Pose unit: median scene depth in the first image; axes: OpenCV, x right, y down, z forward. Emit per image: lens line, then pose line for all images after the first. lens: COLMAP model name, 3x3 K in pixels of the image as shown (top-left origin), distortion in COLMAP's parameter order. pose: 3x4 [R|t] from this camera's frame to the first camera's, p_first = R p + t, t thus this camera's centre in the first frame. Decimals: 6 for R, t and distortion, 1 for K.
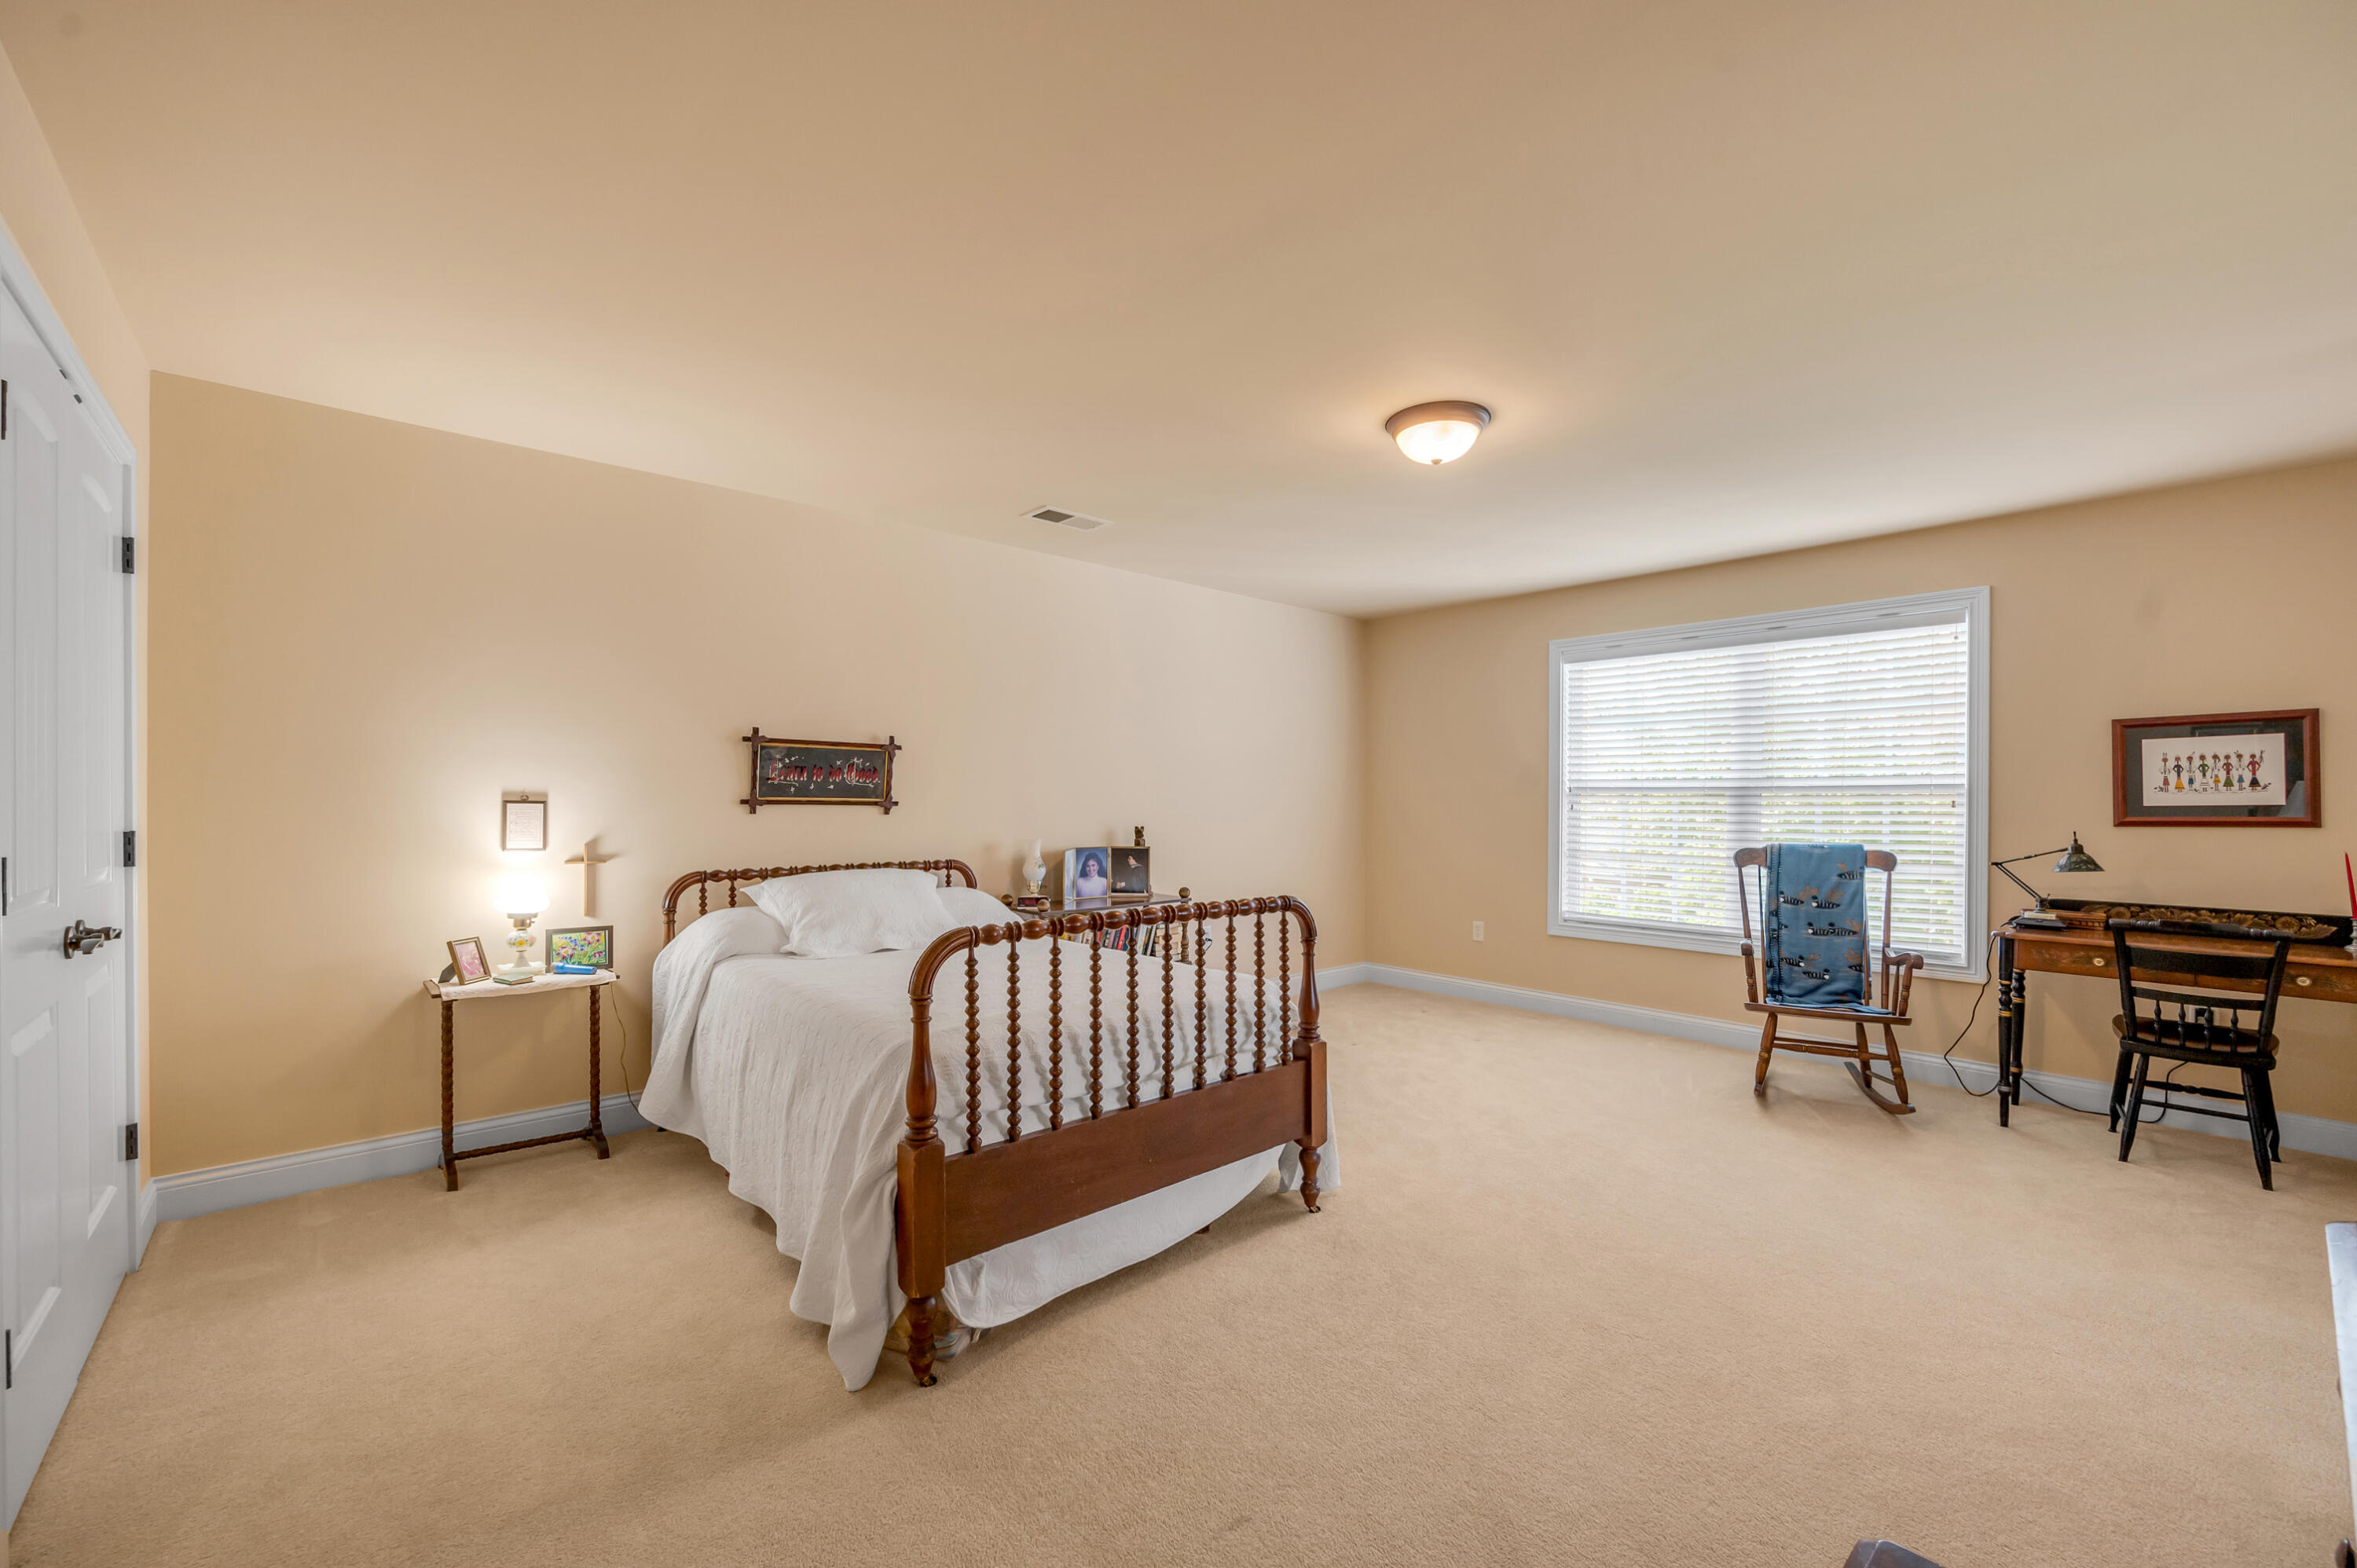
lens RADIAL K [[972.3, 0, 1188.2], [0, 972.3, 809.7], [0, 0, 1]] dist [-0.000889, -0.000066]
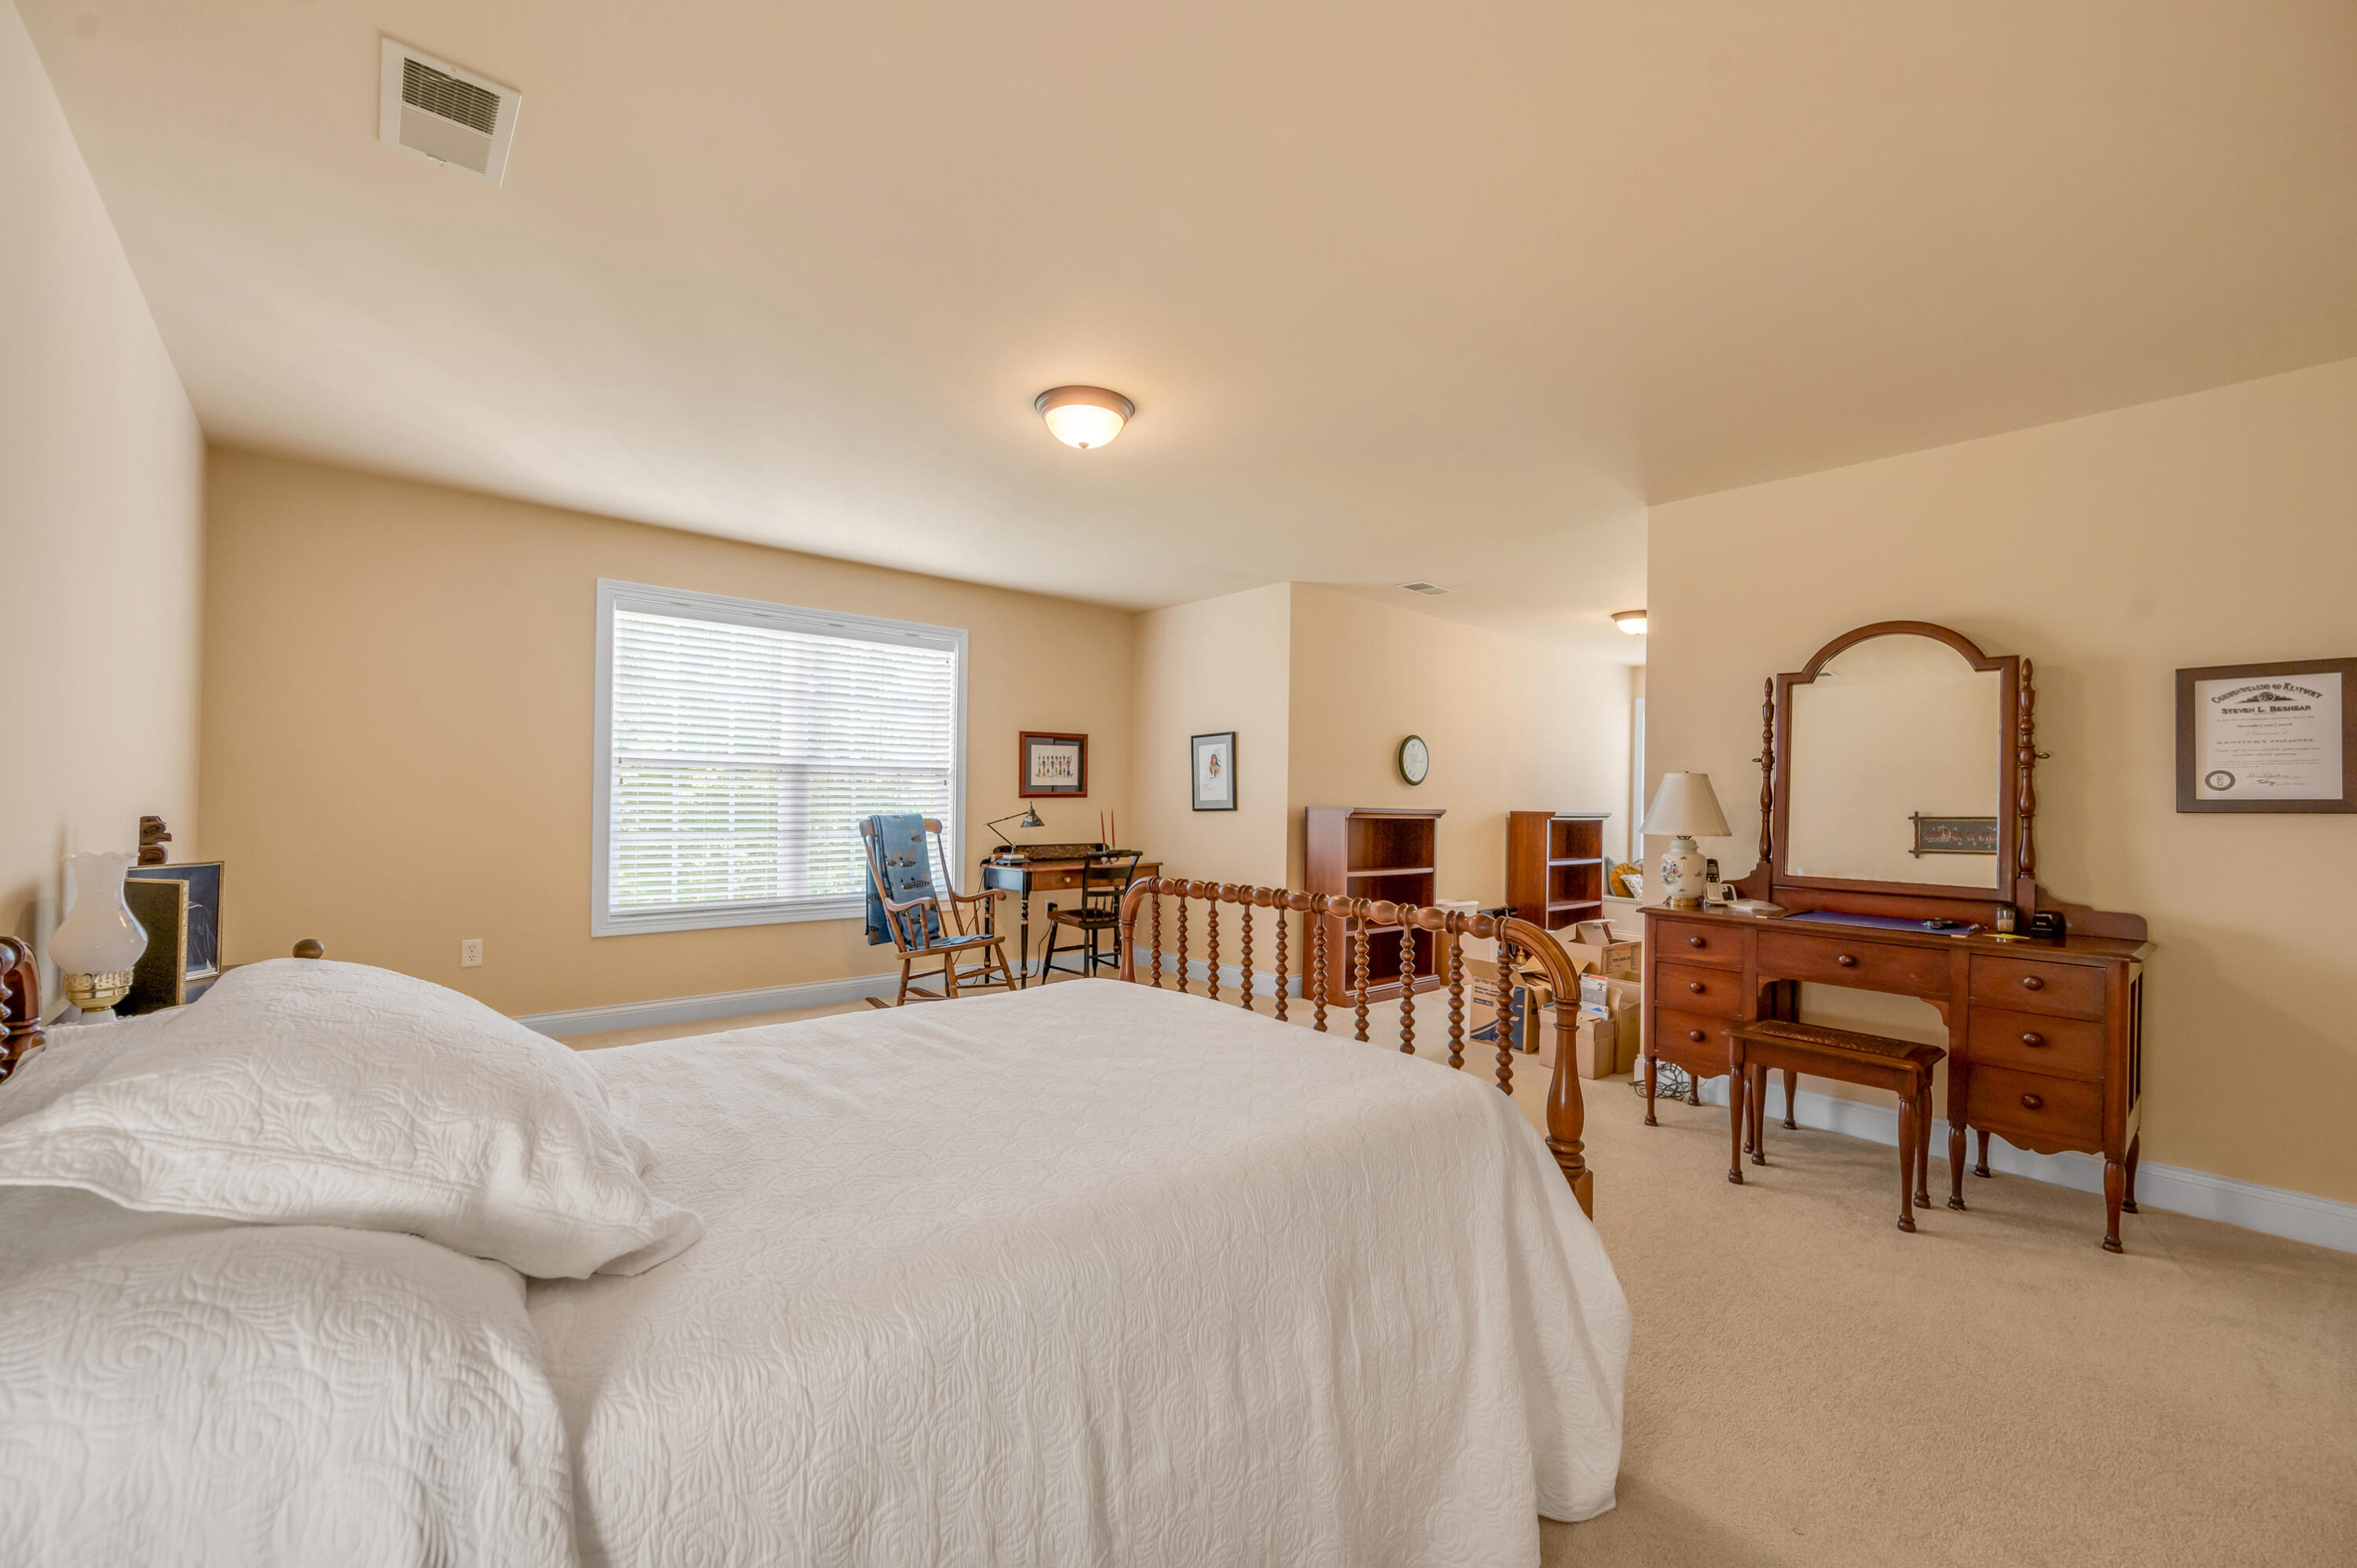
lens RADIAL K [[942.6, 0, 1178.5], [0, 942.6, 784.0], [0, 0, 1]] dist [-0.000133, 0.000018]
pose [[0.015718, 0.008539, 0.999840, -0.600392], [-0.005713, 0.999948, -0.008450, 0.005971], [-0.999860, -0.005579, 0.015766, 0.723005]]
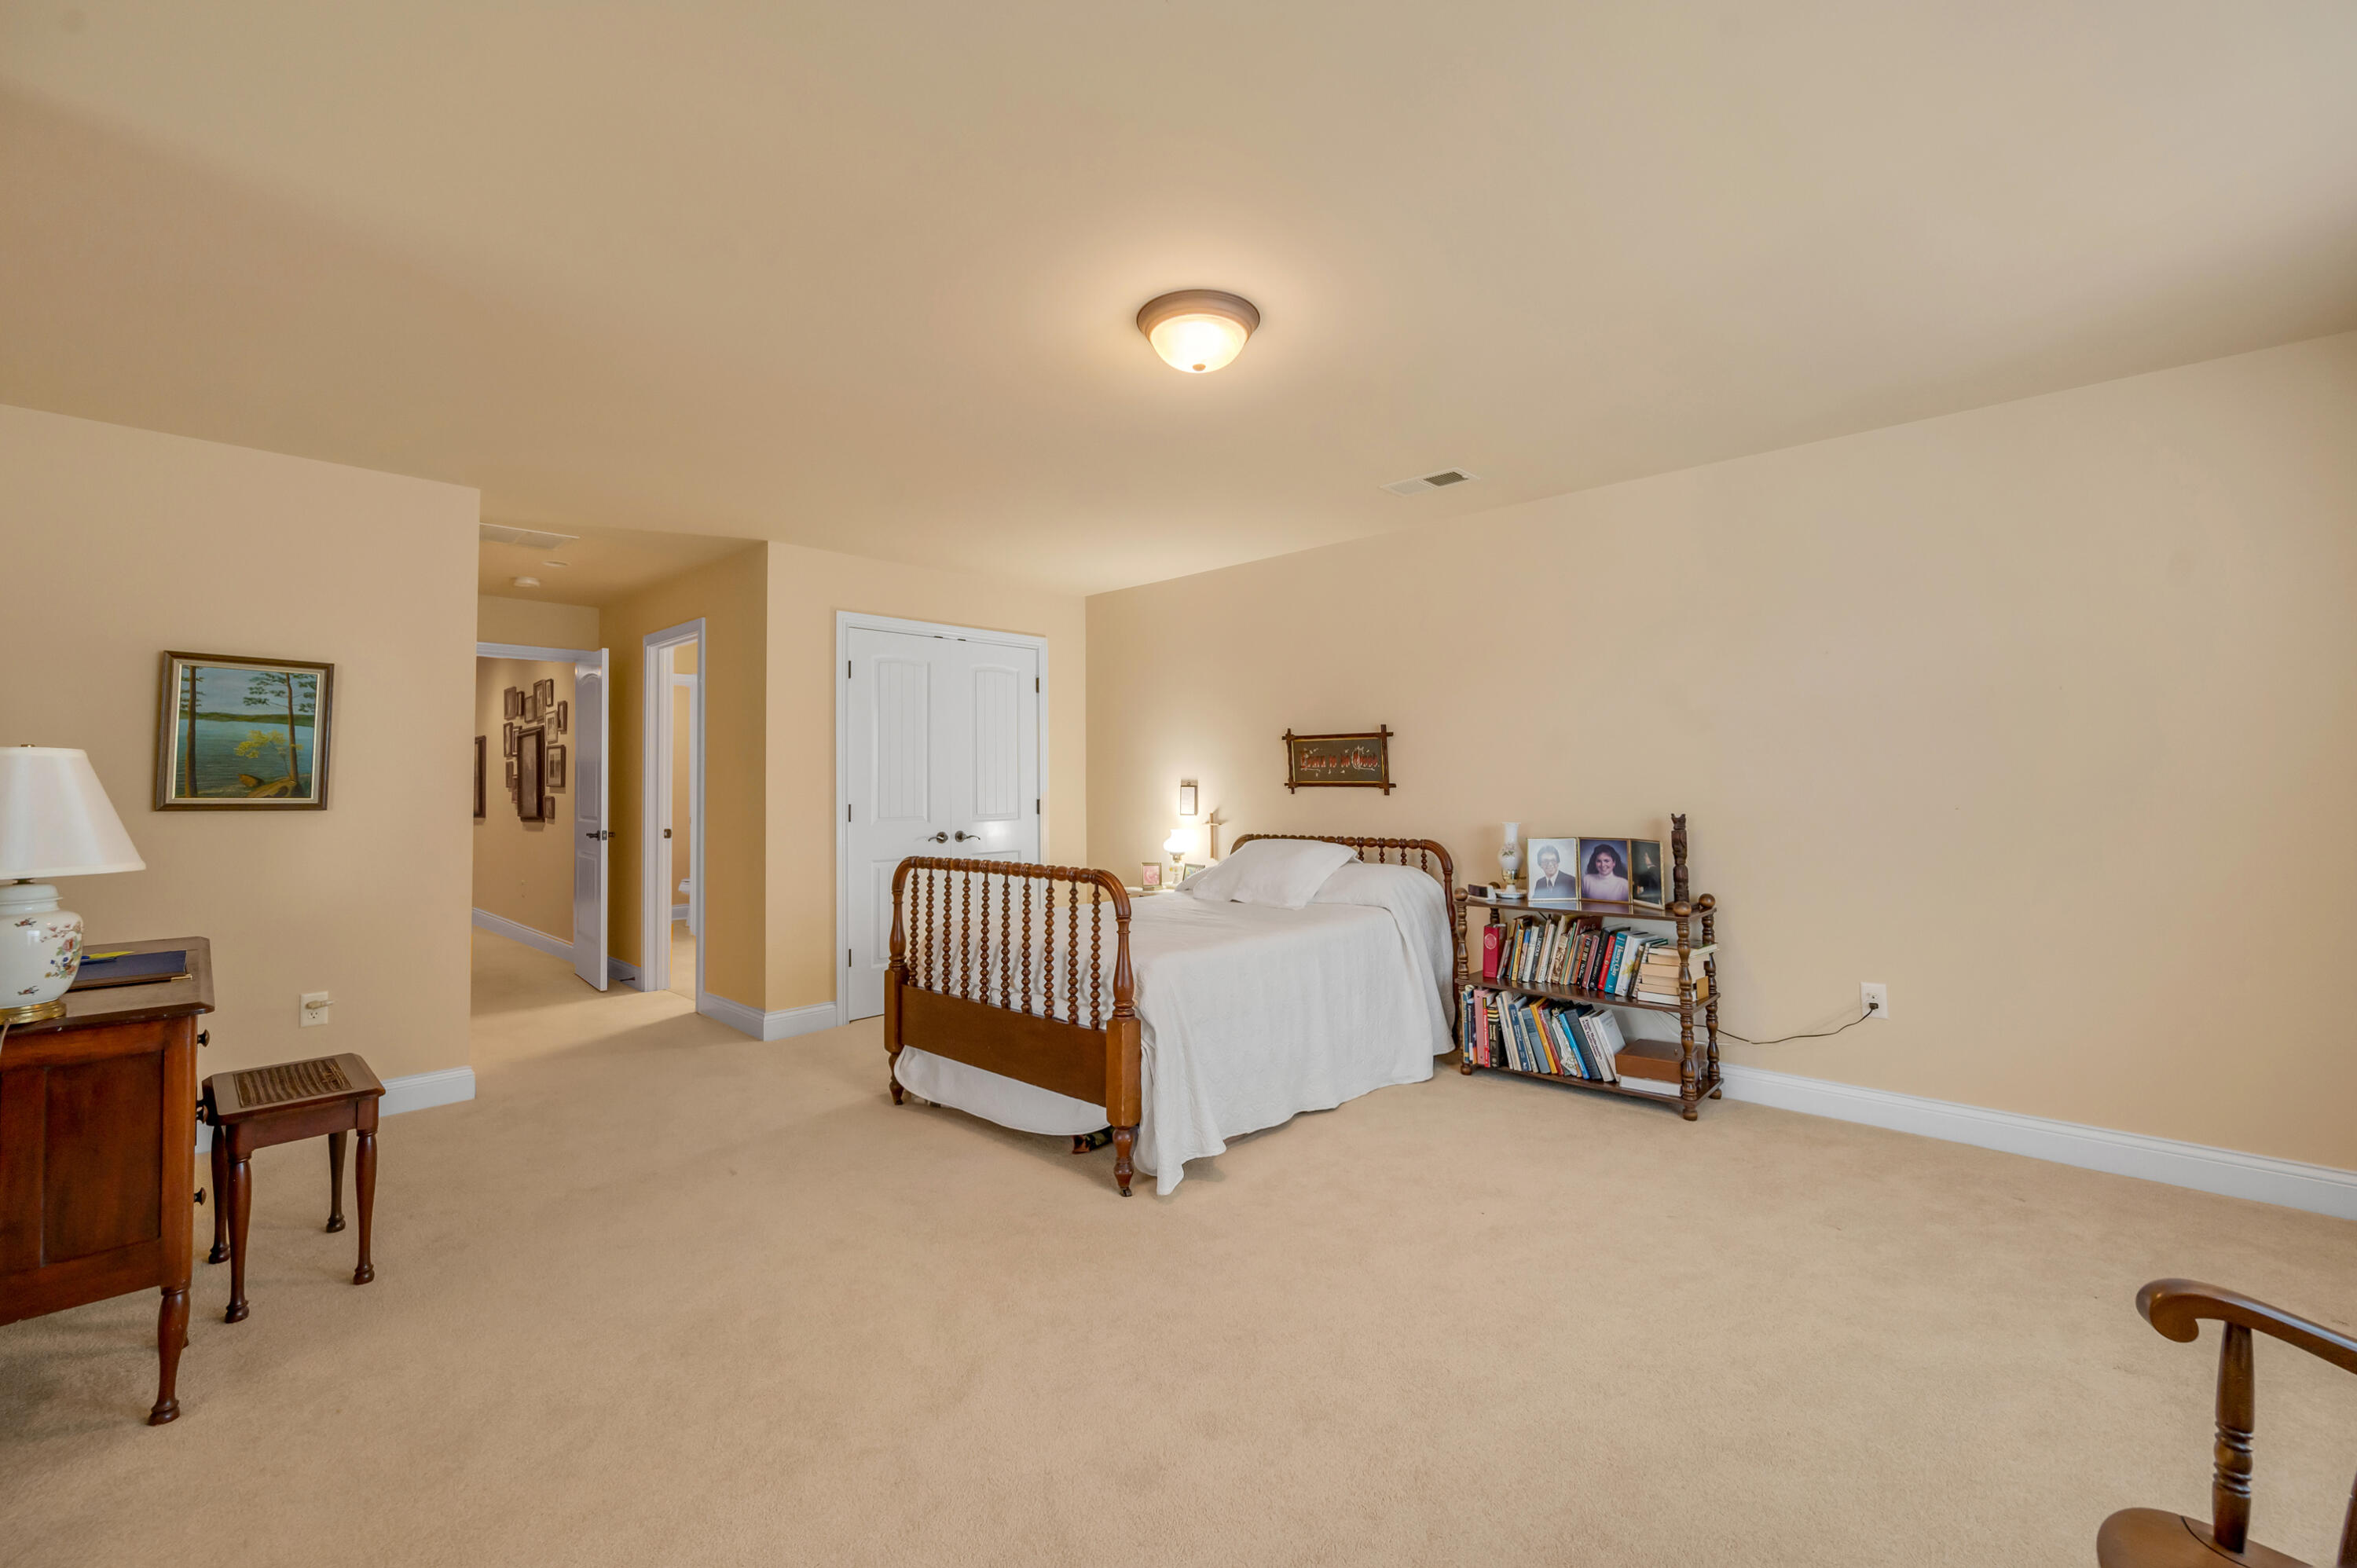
lens RADIAL K [[1011.7, 0, 1195.5], [0, 1011.7, 766.3], [0, 0, 1]] dist [-0.001843, -0.000151]
pose [[0.066424, -0.026633, -0.997436, 0.879471], [-0.003294, 0.999632, -0.026911, 0.003955], [0.997786, 0.005073, 0.066312, 0.751489]]
